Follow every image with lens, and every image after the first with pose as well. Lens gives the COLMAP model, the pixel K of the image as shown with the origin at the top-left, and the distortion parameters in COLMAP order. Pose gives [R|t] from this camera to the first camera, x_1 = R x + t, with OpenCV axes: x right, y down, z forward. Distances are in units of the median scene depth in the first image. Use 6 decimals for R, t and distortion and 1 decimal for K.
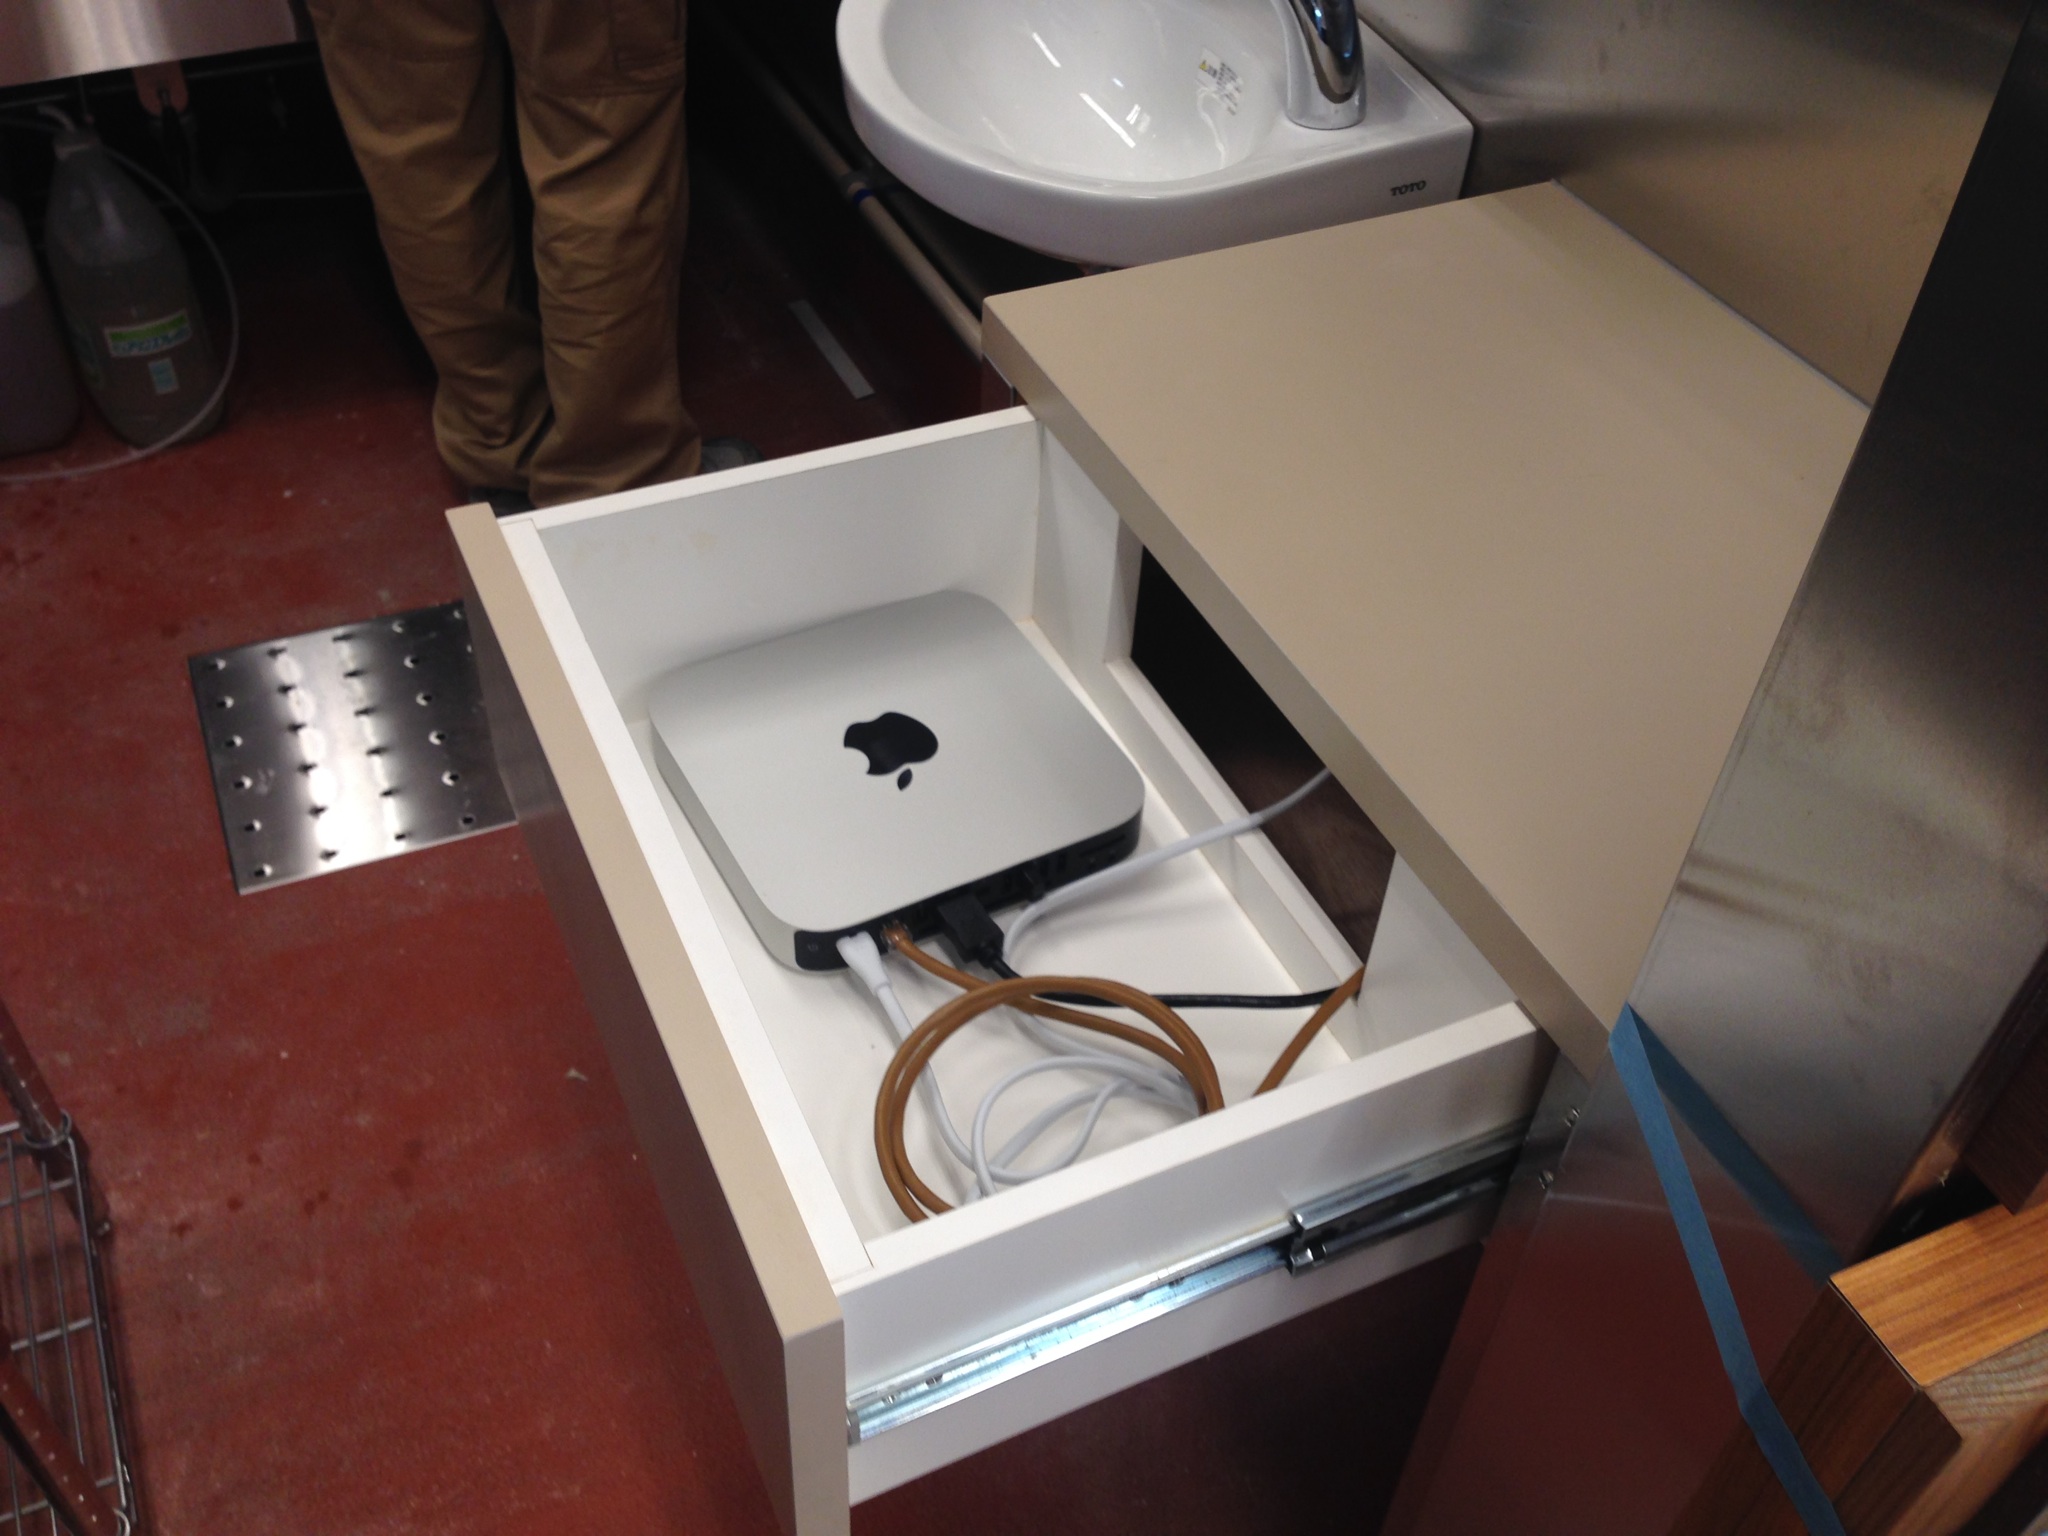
lens RADIAL K [[1853.2, 0, 1032.9], [0, 1853.2, 771.6], [0, 0, 1]] dist [0.095620, -0.107804]
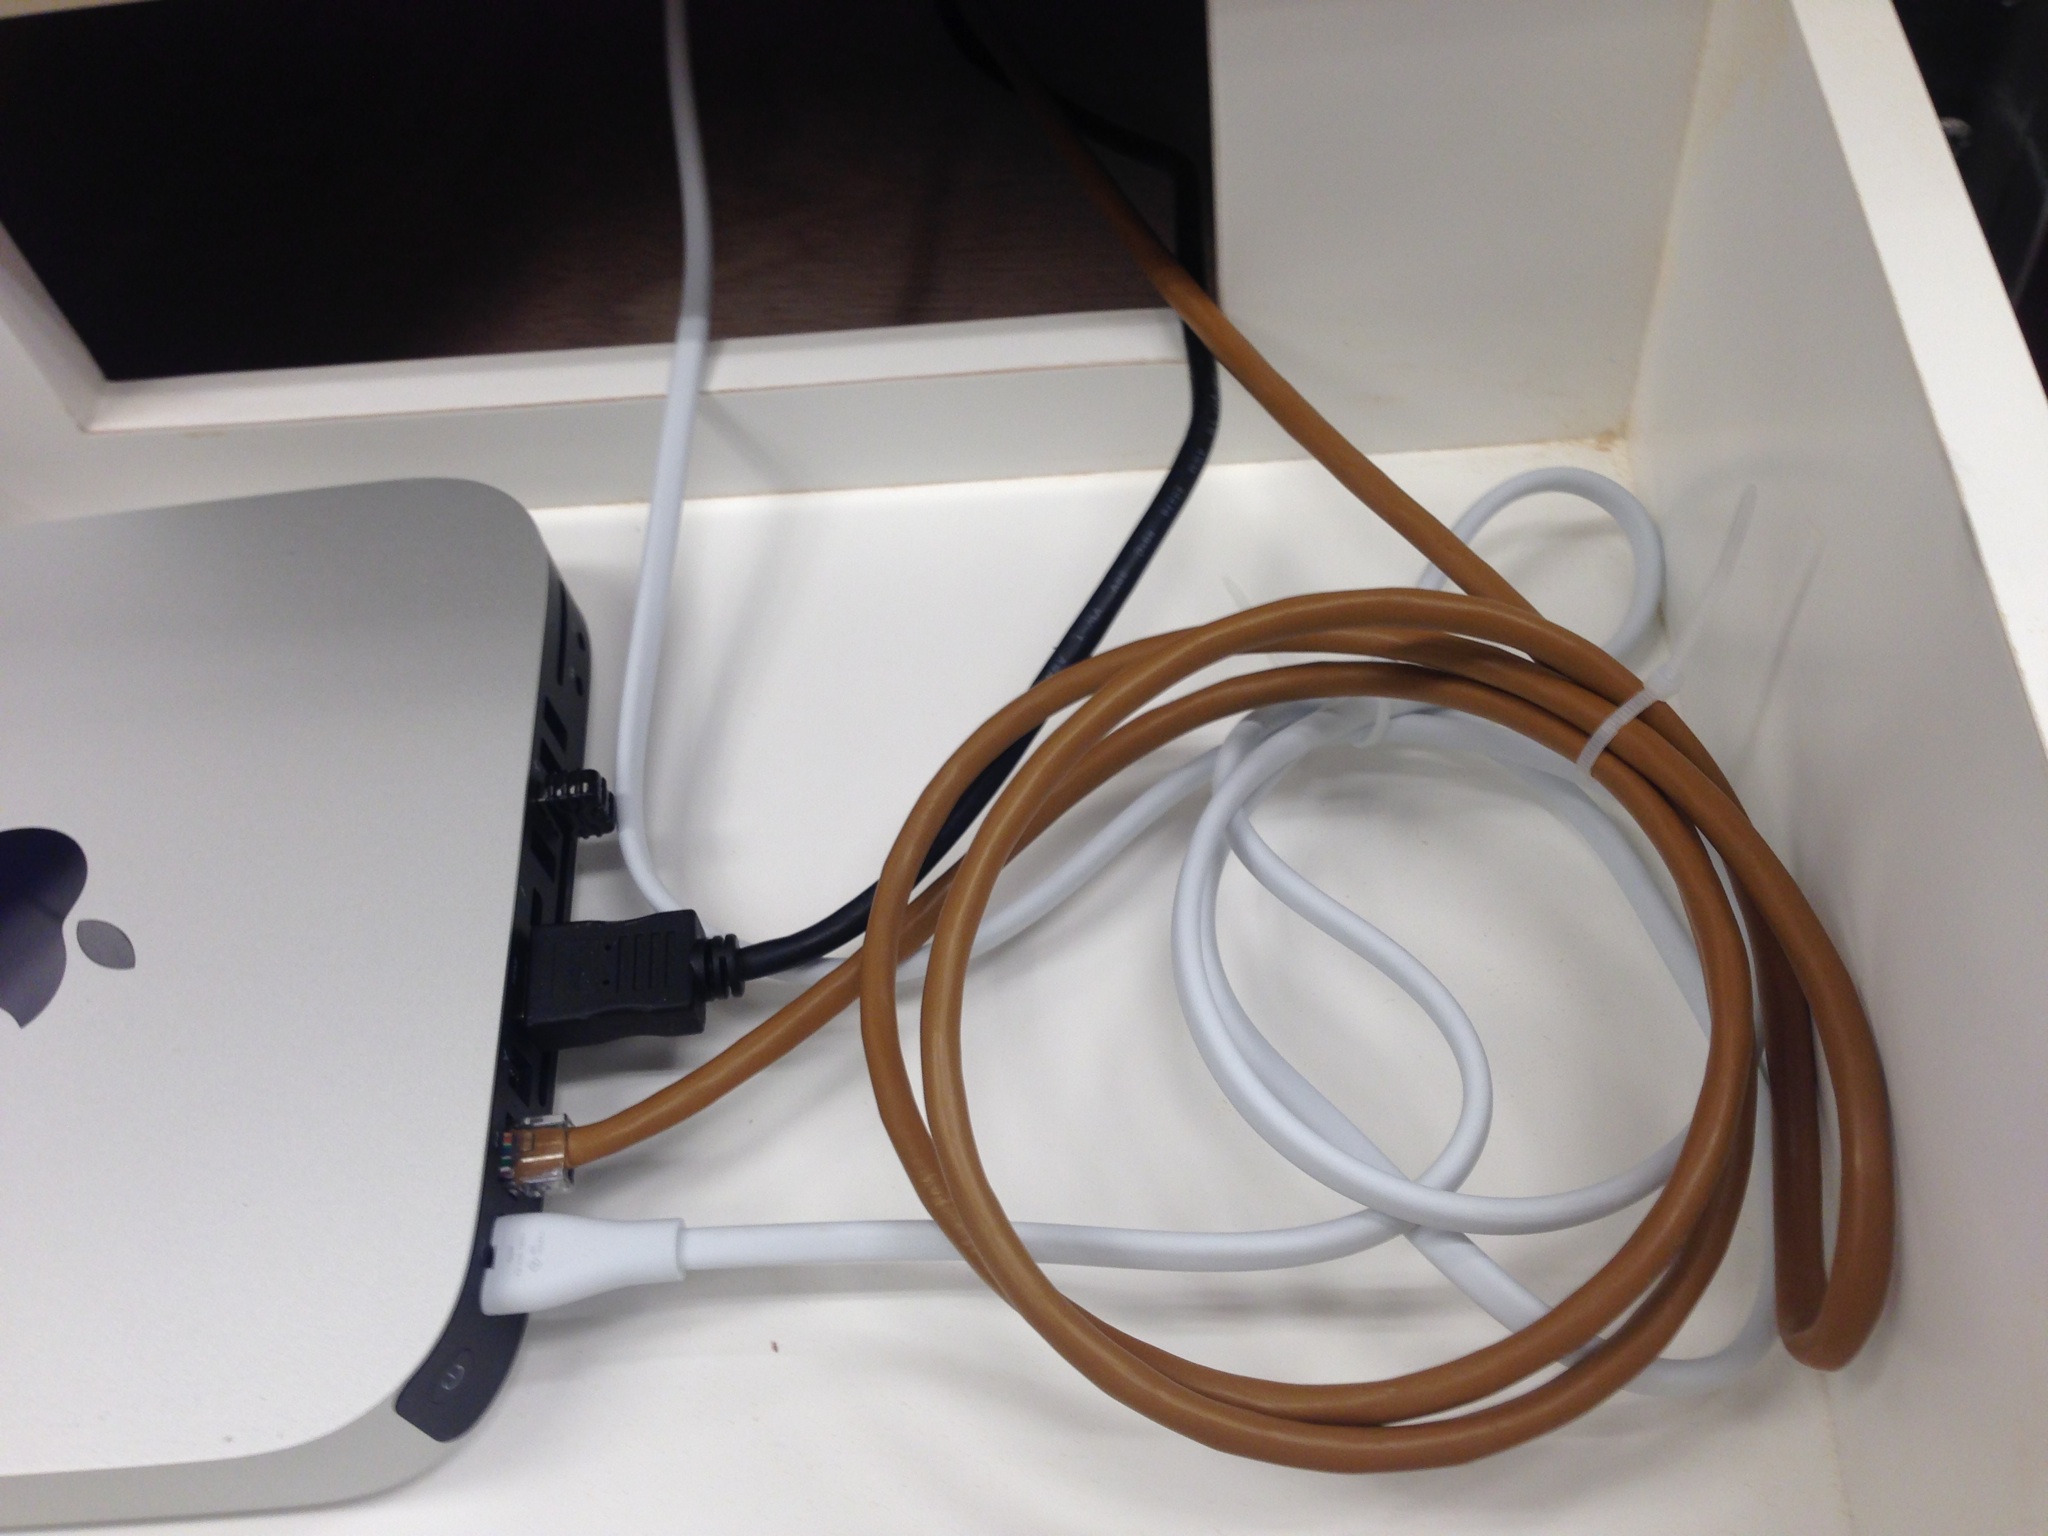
lens RADIAL K [[1868.0, 0, 1016.4], [0, 1868.0, 772.0], [0, 0, 1]] dist [0.095867, -0.090394]
pose [[0.431356, -0.803311, 0.410638, -0.125053], [0.714038, 0.582191, 0.388848, -0.035411], [-0.551436, 0.125479, 0.824726, 0.615376]]
